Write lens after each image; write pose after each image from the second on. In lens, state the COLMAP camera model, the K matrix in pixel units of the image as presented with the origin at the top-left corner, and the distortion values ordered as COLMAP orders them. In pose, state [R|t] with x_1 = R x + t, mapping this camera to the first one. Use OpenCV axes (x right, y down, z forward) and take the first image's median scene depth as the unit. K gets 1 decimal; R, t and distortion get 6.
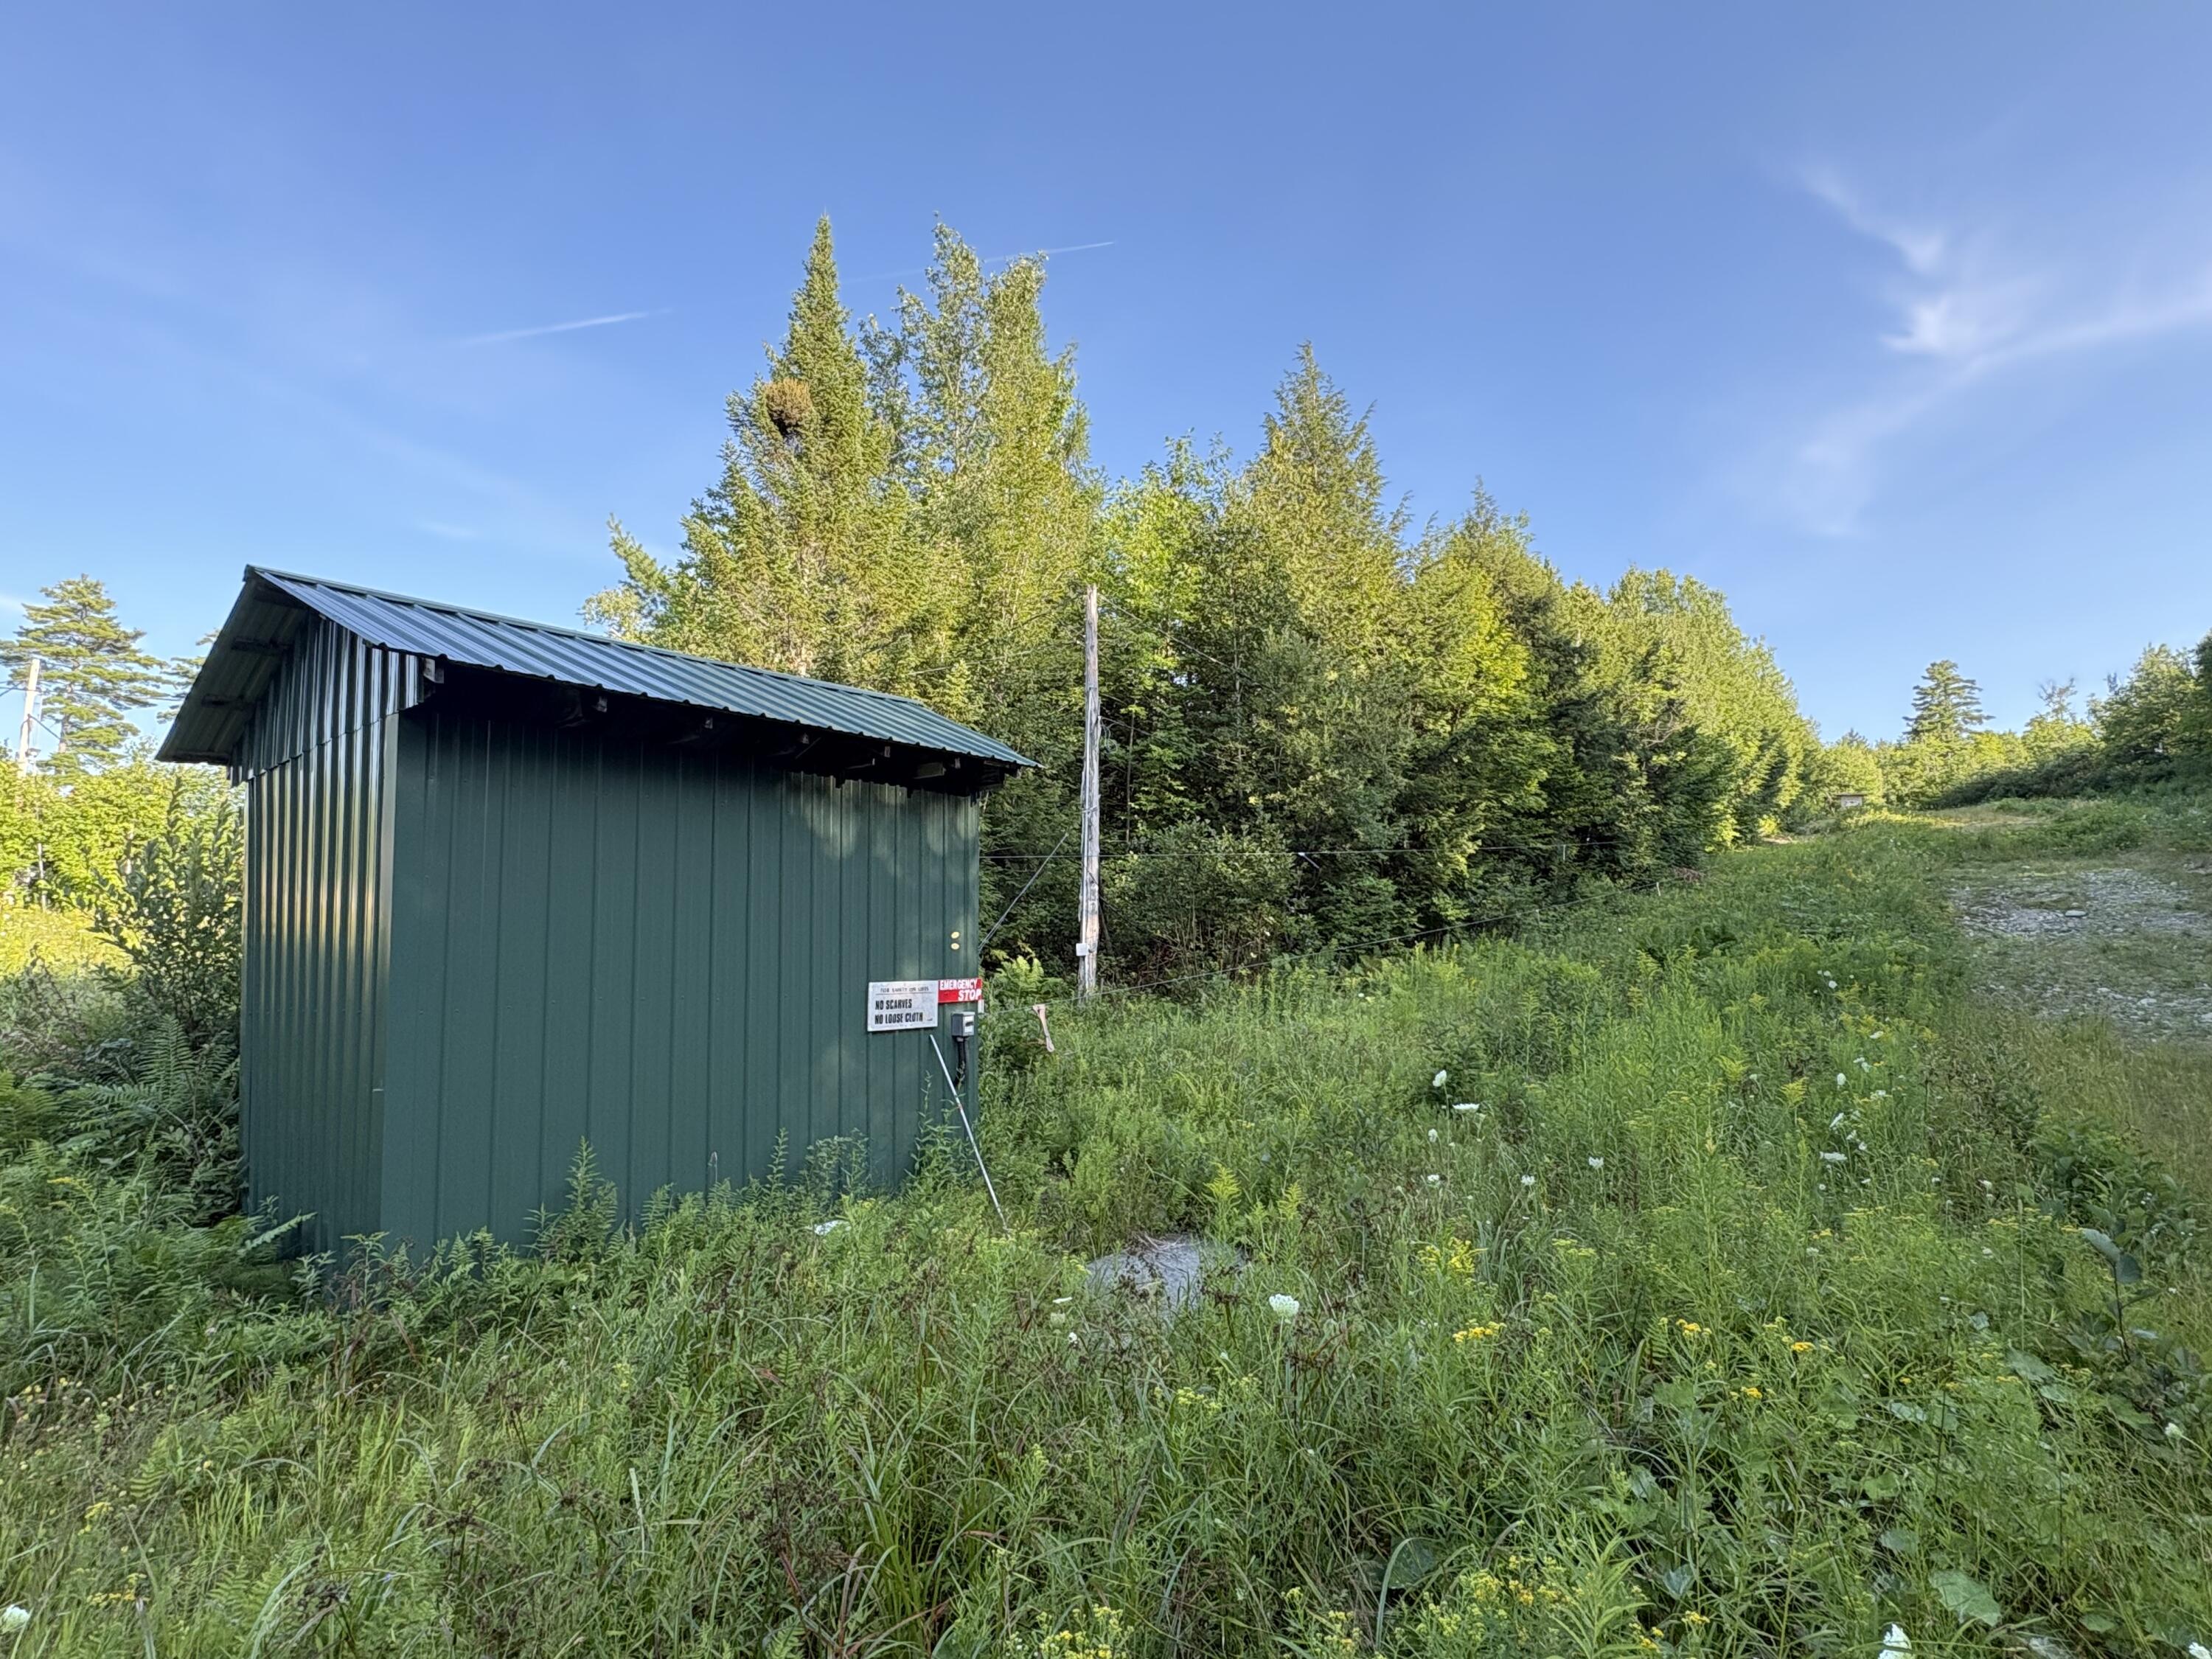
lens RADIAL K [[1094.6, 0, 1100.4], [0, 1094.6, 823.6], [0, 0, 1]] dist [0.002529, -0.000135]
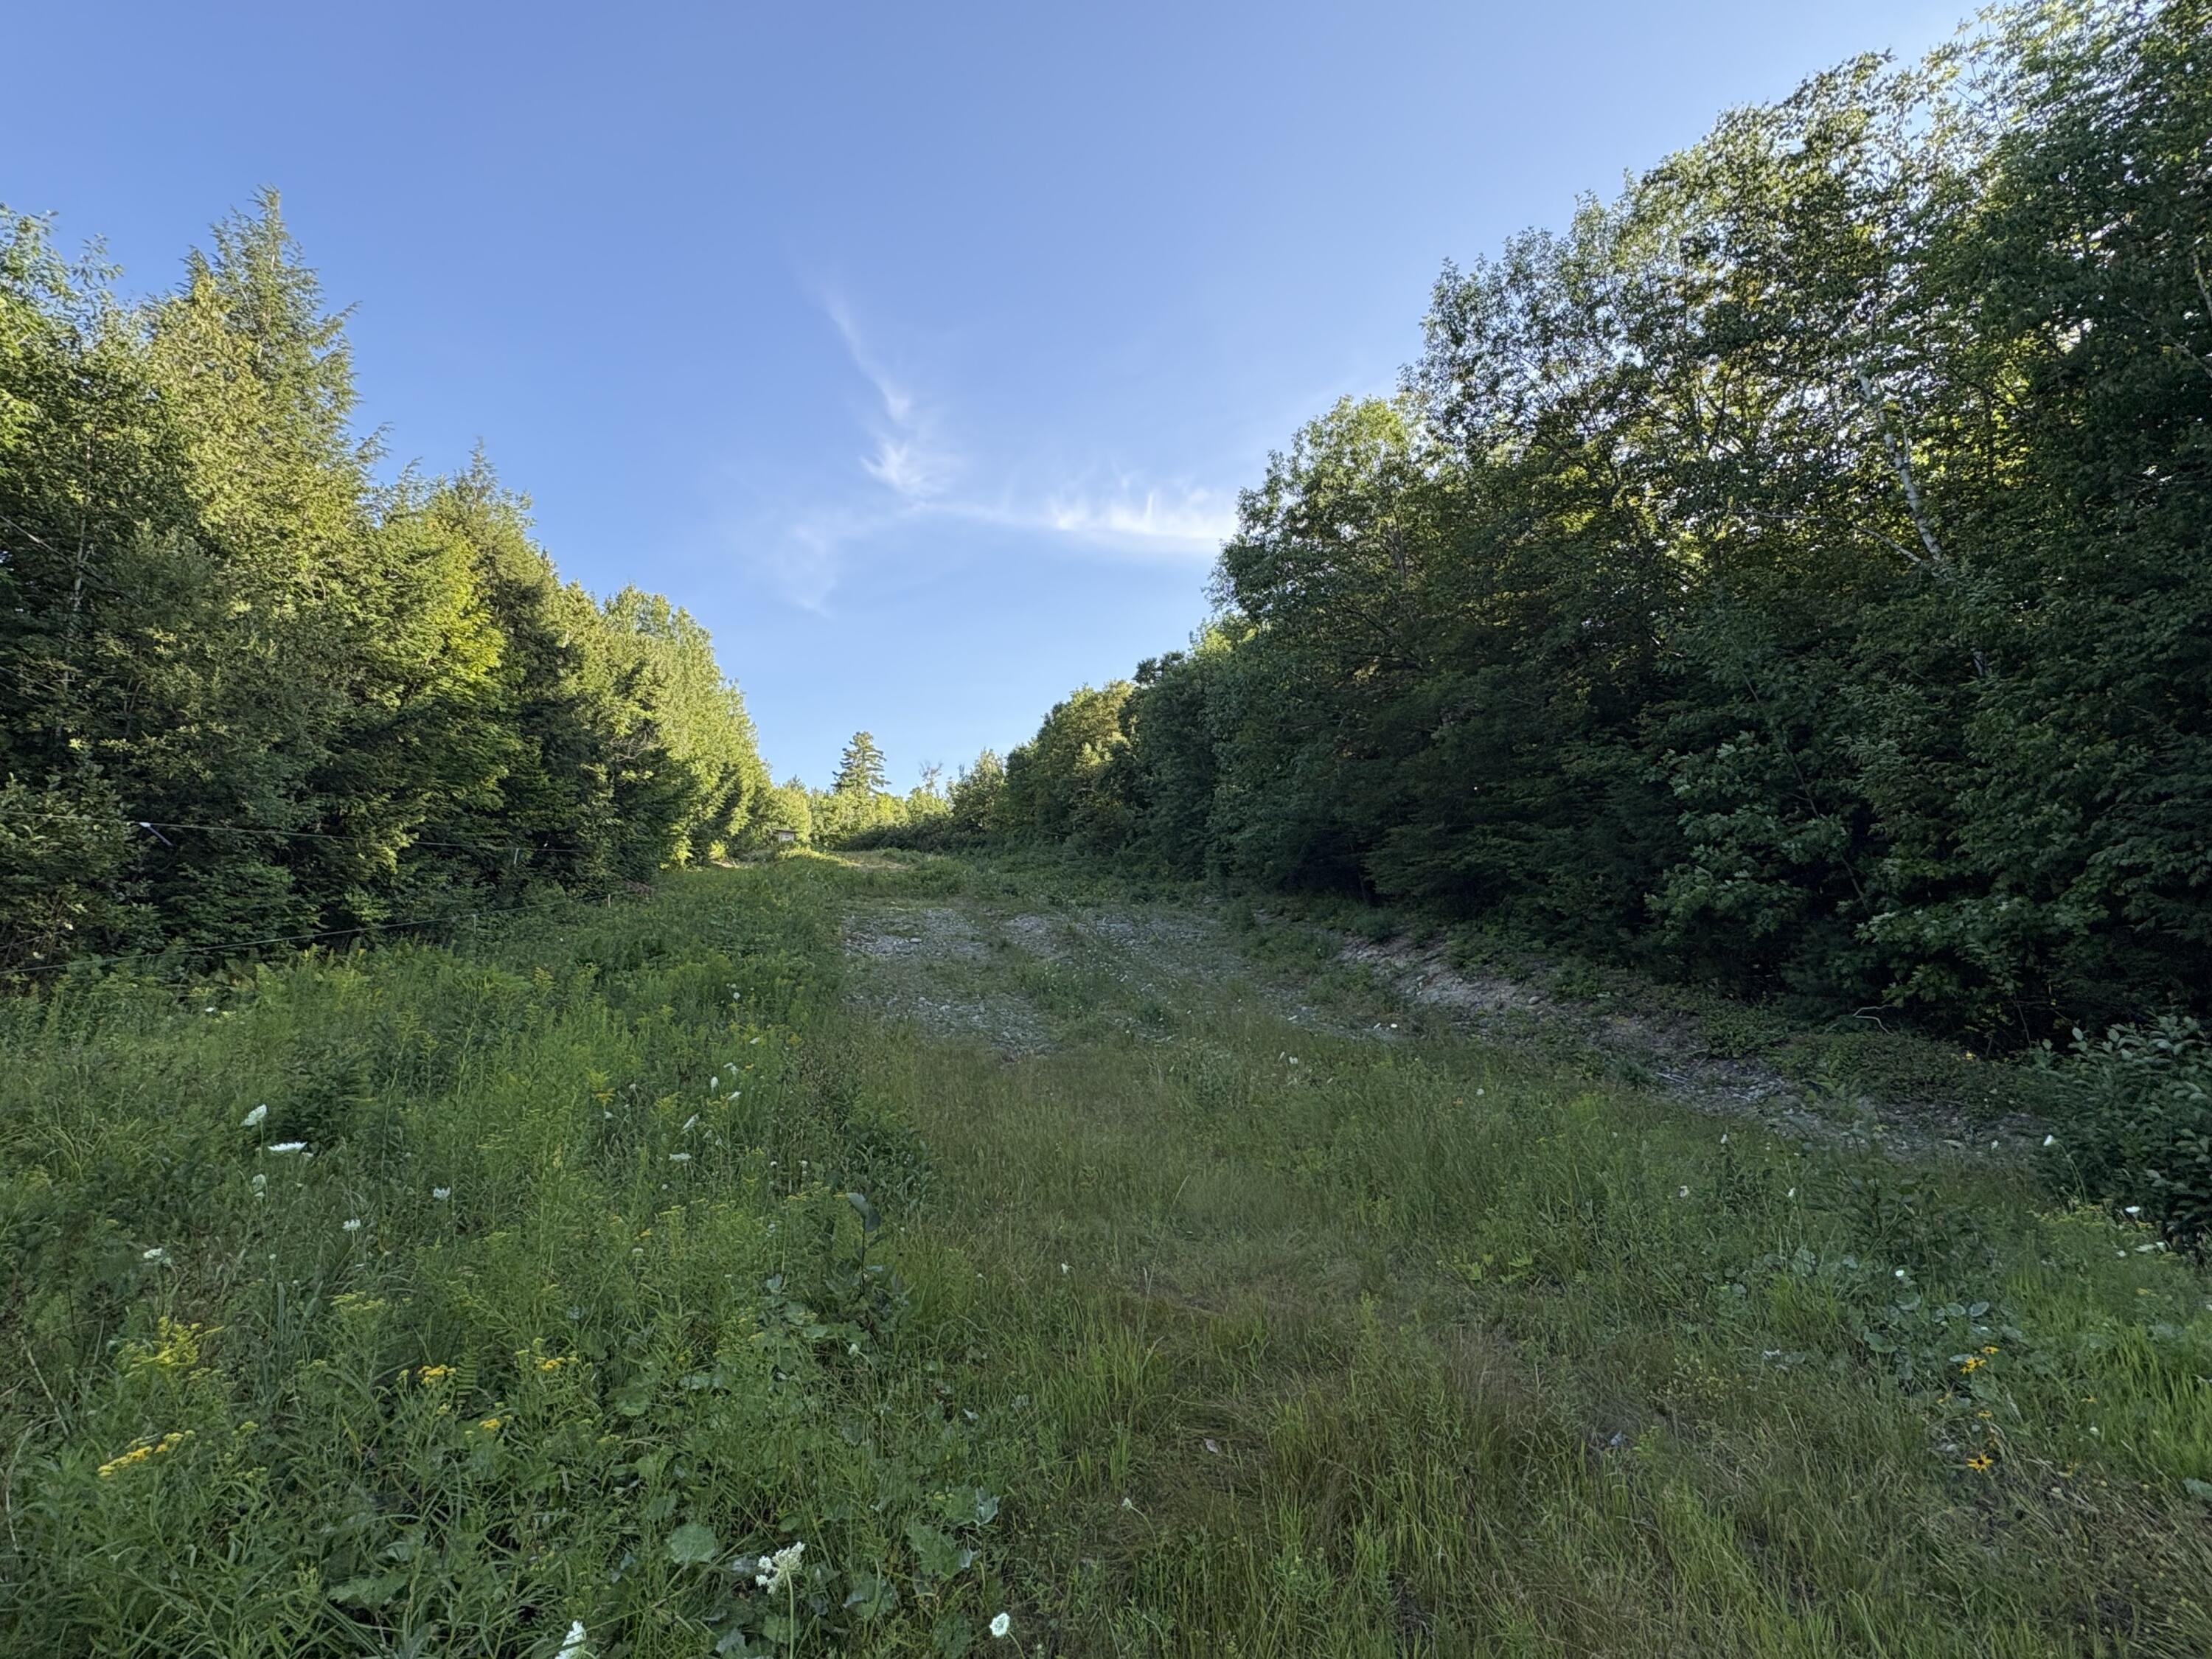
lens RADIAL K [[1095.3, 0, 1111.3], [0, 1095.3, 828.8], [0, 0, 1]] dist [0.002607, 0.000043]
pose [[0.623581, 0.116993, 0.772955, 0.007353], [-0.113961, 0.991780, -0.058176, -0.000877], [-0.773408, -0.051809, 0.631788, -0.000881]]
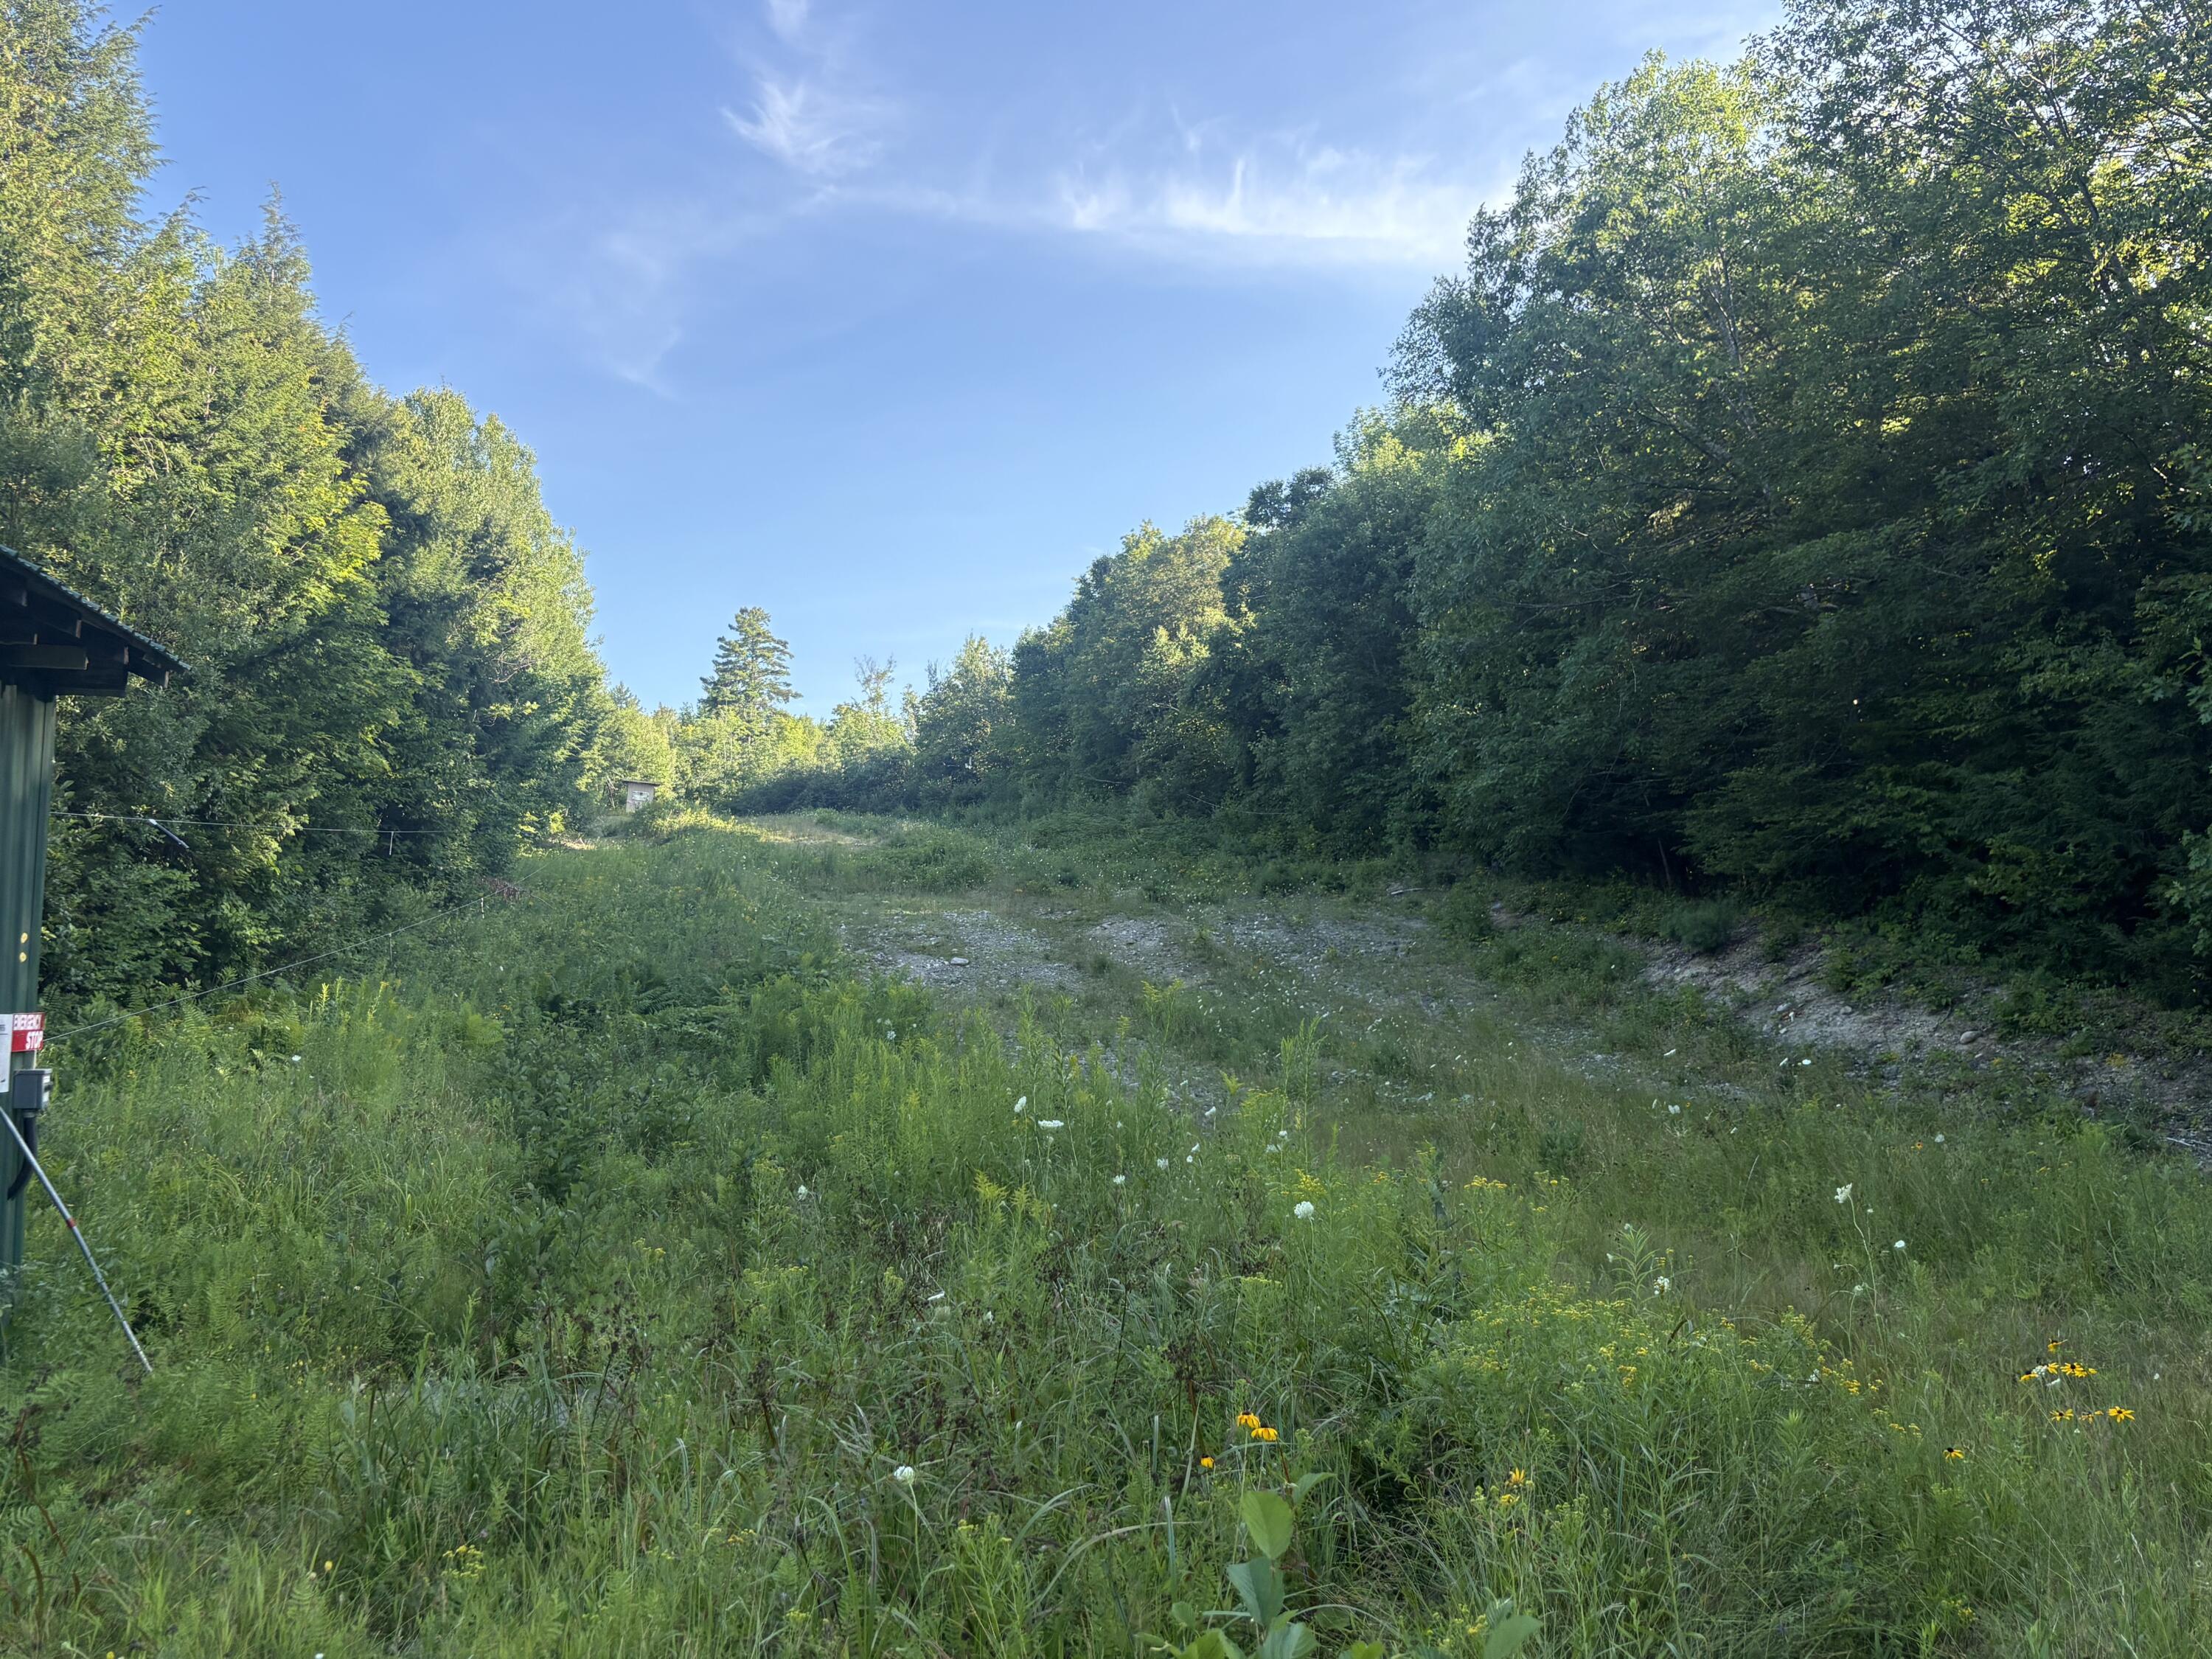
lens RADIAL K [[1907.4, 0, 1105.4], [0, 1907.4, 842.0], [0, 0, 1]] dist [0.064739, -0.078878]
pose [[0.650748, 0.074742, 0.755606, -0.149406], [-0.096875, 0.995183, -0.015010, 0.002956], [-0.753089, -0.063431, 0.654854, -0.029017]]
